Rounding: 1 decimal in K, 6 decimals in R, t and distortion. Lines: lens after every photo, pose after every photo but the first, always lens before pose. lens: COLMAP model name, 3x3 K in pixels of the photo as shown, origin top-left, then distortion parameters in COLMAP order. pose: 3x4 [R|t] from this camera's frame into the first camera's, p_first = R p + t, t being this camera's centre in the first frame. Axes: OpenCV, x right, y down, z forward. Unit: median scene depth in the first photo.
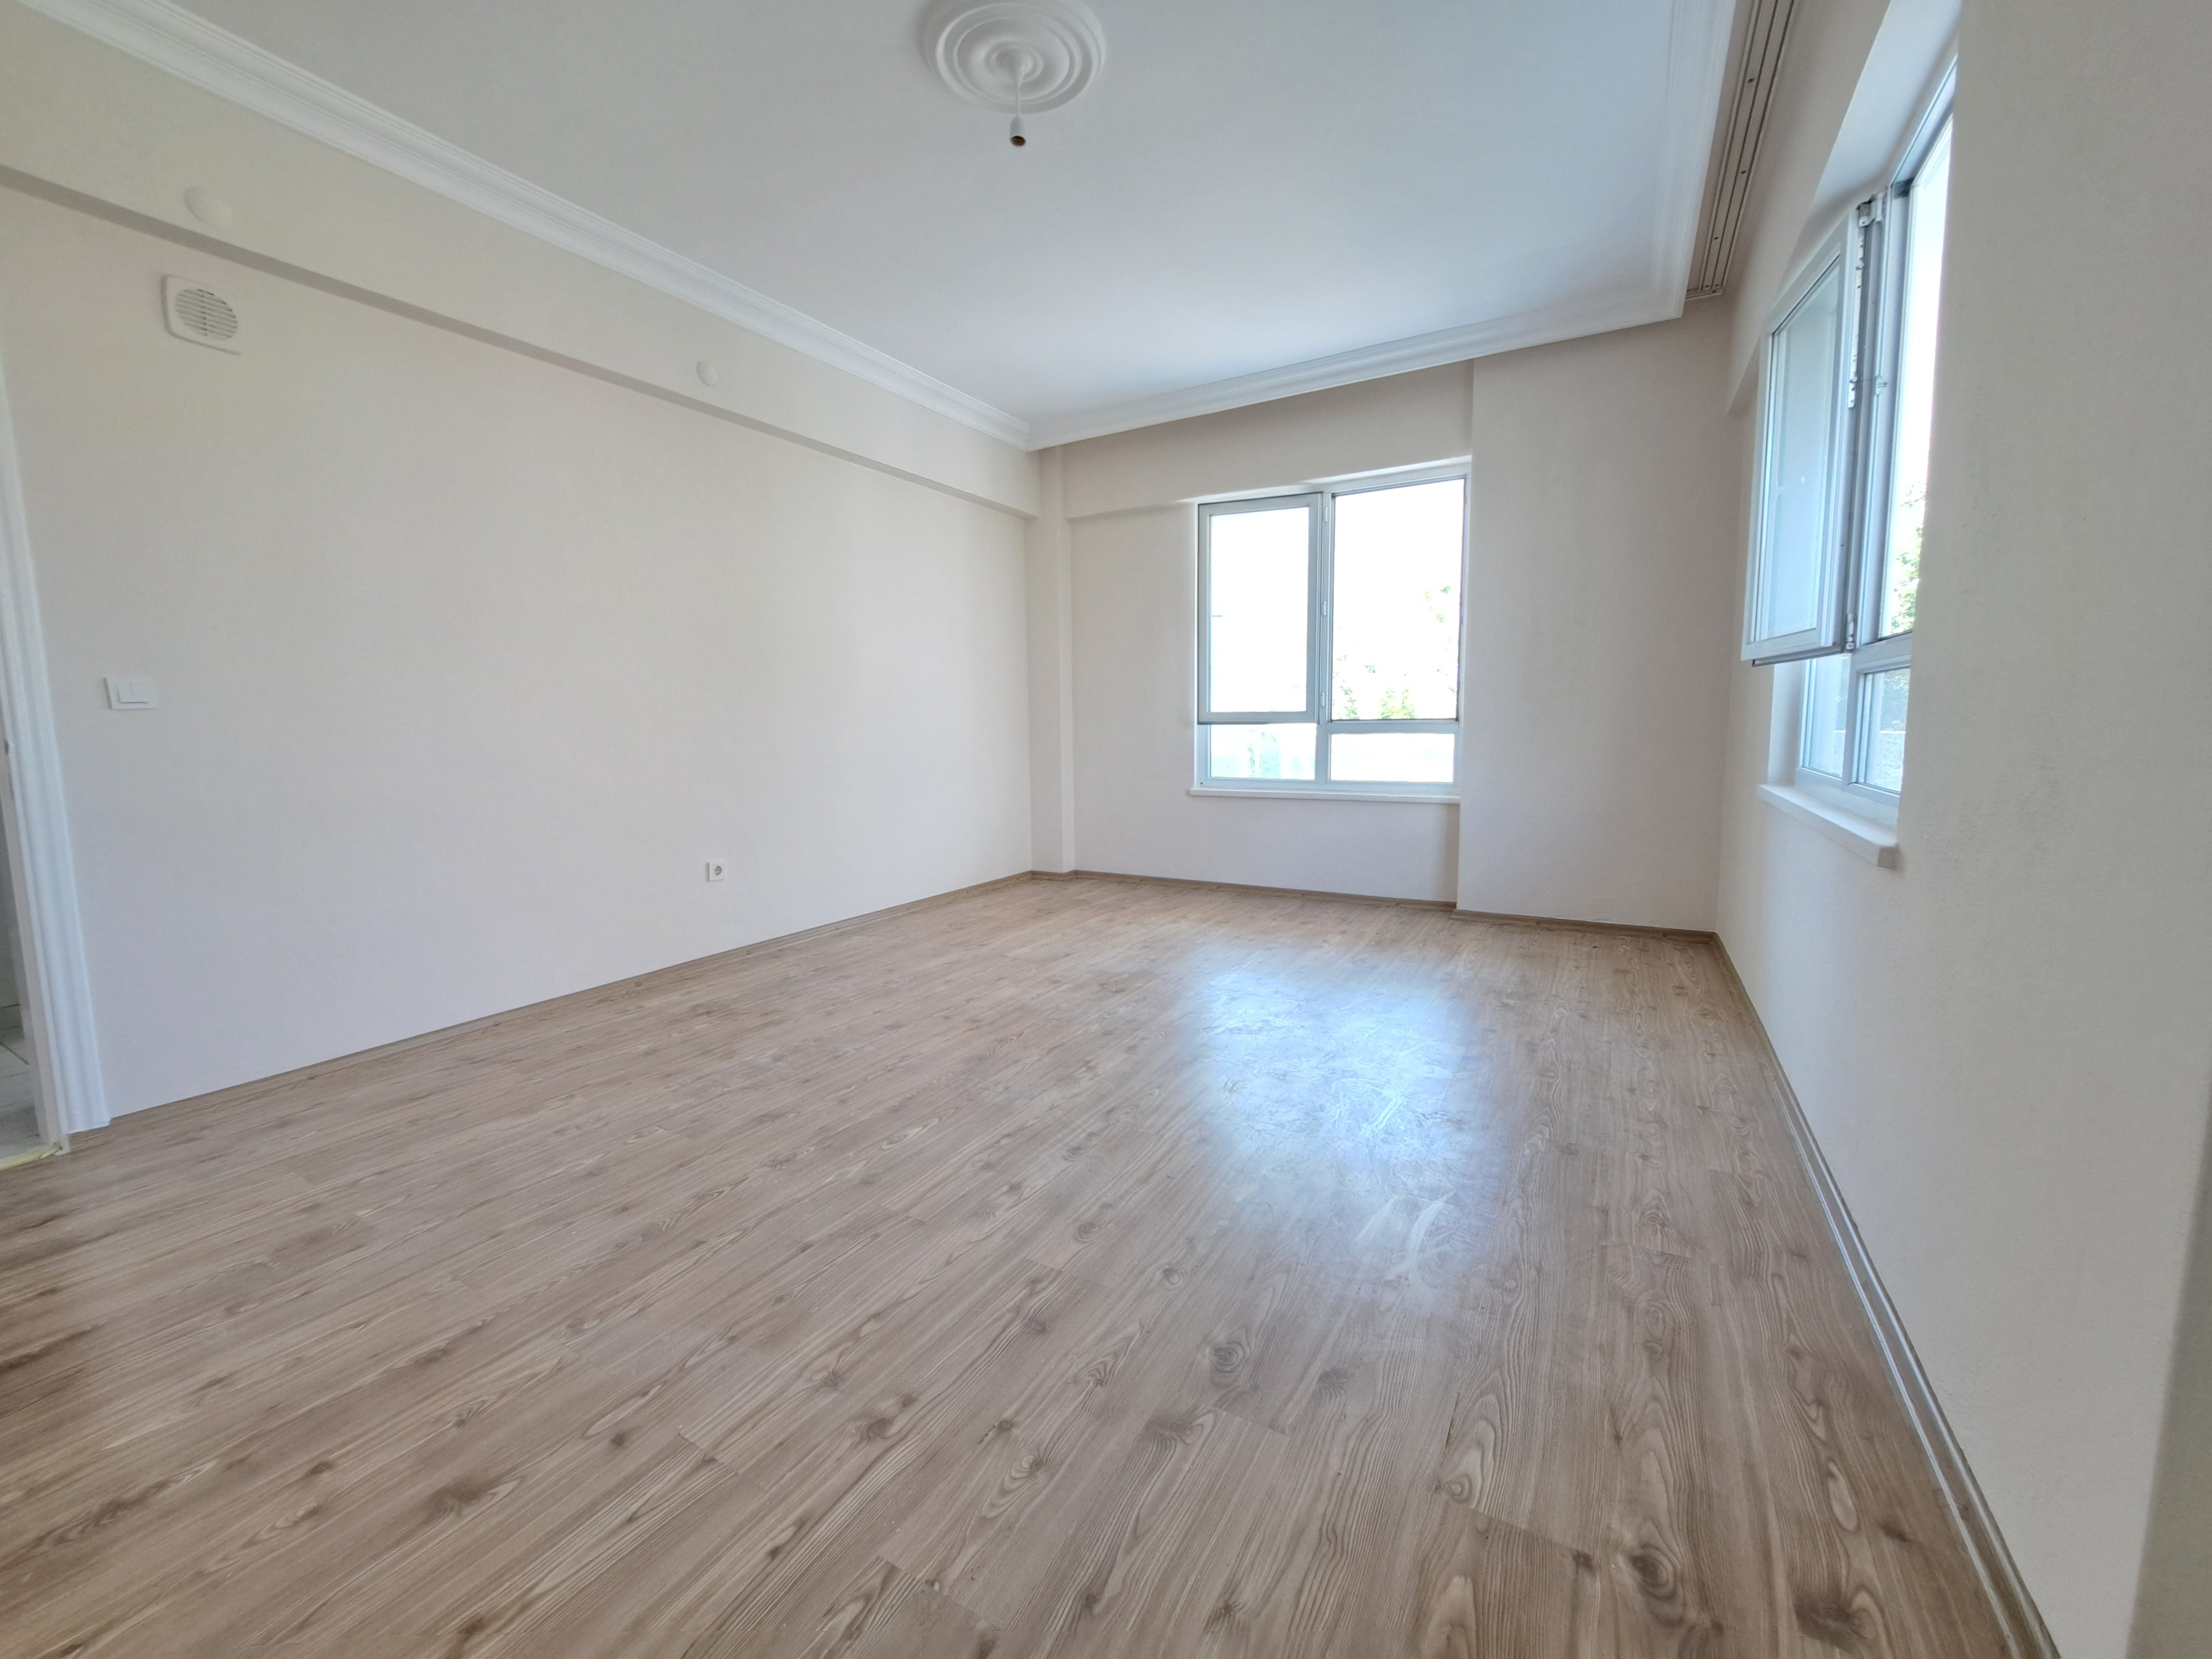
lens RADIAL K [[884.9, 0, 1102.2], [0, 884.9, 817.6], [0, 0, 1]] dist [-0.015431, -0.001079]
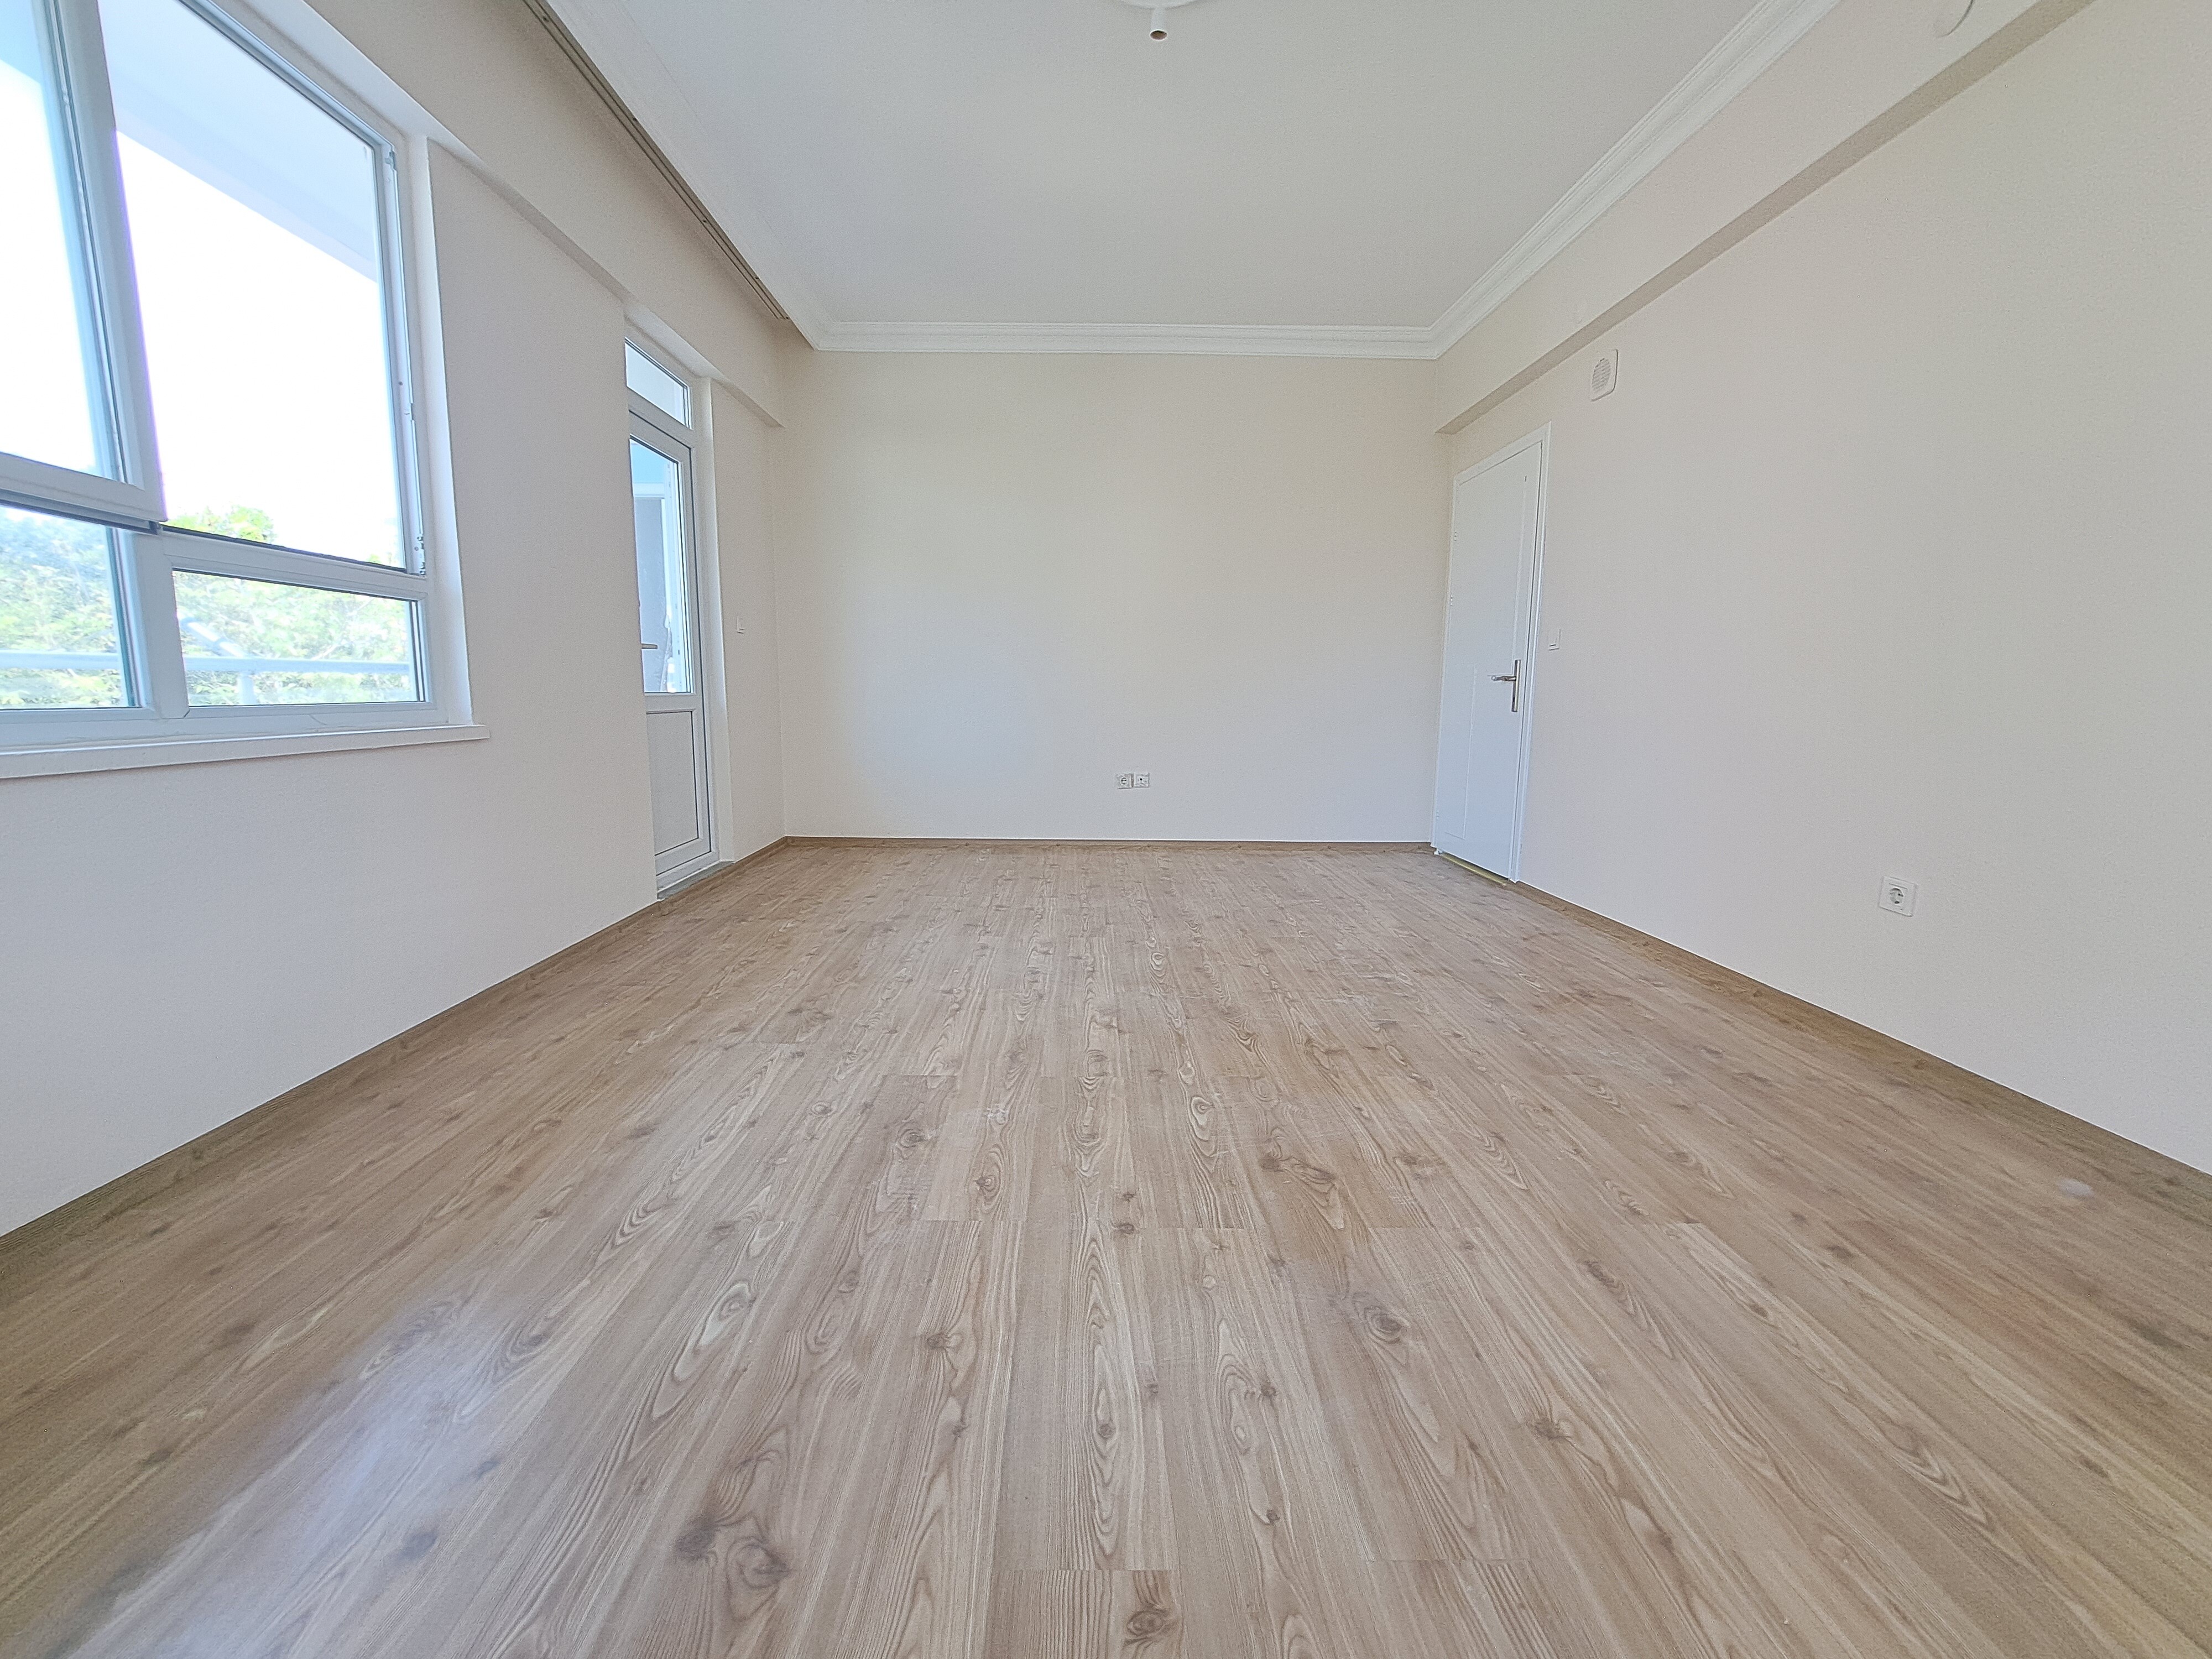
lens RADIAL K [[884.9, 0, 1076.5], [0, 884.9, 814.5], [0, 0, 1]] dist [-0.015431, -0.001079]
pose [[-0.869107, 0.072836, -0.489232, 0.386011], [-0.052719, 0.969823, 0.238040, -0.124430], [0.491807, 0.232674, -0.839041, 1.466912]]
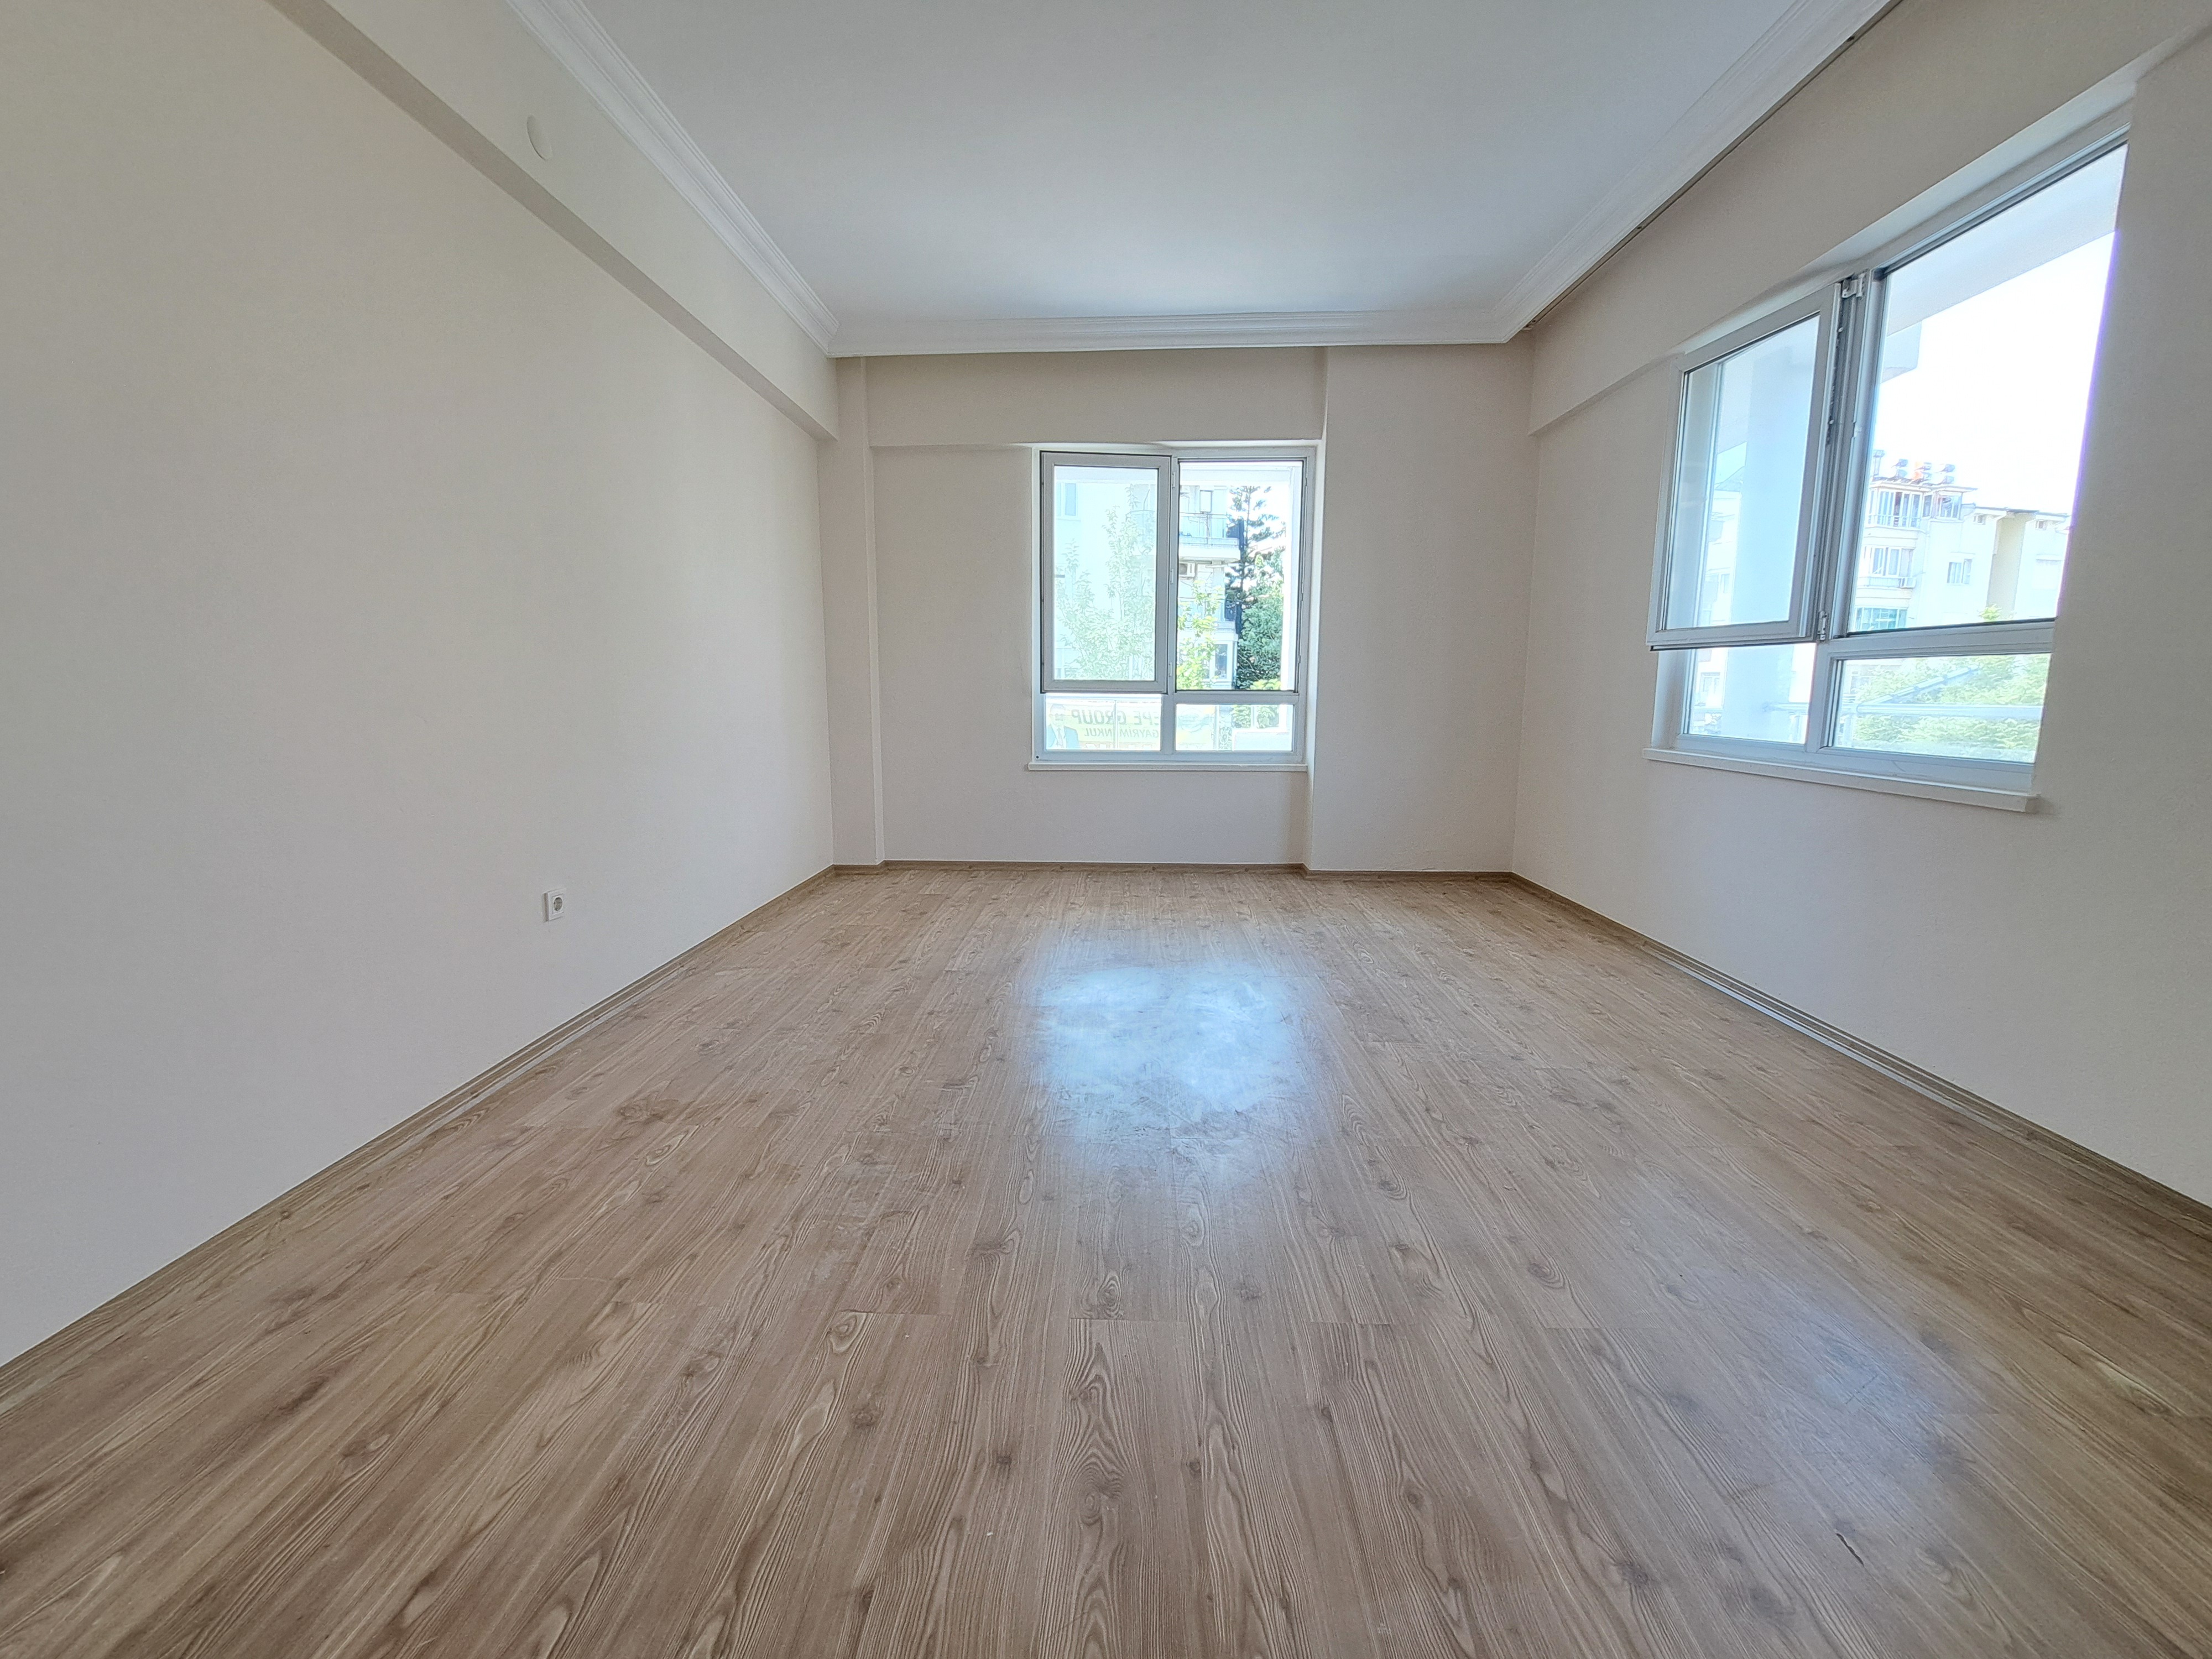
lens RADIAL K [[884.9, 0, 1105.0], [0, 884.9, 817.8], [0, 0, 1]] dist [-0.015431, -0.001079]
pose [[0.881561, -0.054248, 0.468944, -0.461402], [0.038133, 0.998312, 0.043800, -0.022761], [-0.470528, -0.020730, 0.882141, 0.260627]]
